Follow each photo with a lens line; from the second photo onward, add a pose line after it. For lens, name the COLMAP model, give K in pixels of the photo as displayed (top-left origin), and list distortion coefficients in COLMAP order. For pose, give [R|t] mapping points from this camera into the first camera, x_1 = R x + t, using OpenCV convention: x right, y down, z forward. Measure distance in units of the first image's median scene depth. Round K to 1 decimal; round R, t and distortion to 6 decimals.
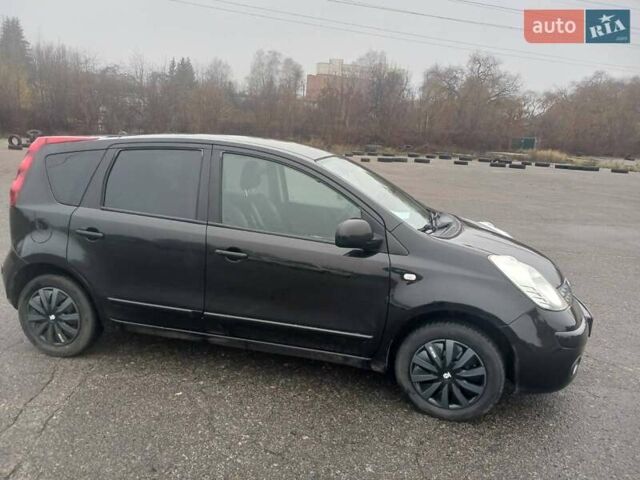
lens RADIAL K [[515.7, 0, 316.7], [0, 515.7, 241.0], [0, 0, 1]] dist [-0.002992, -0.001417]
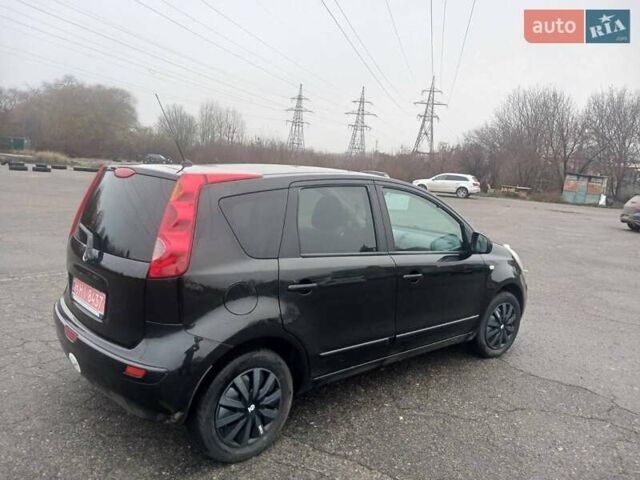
lens RADIAL K [[515.7, 0, 314.2], [0, 515.7, 239.4], [0, 0, 1]] dist [-0.002992, -0.001417]
pose [[0.545437, -0.125158, 0.828754, -1.009484], [0.125065, 0.989872, 0.067179, -0.131218], [-0.828768, 0.067006, 0.555566, 0.458506]]
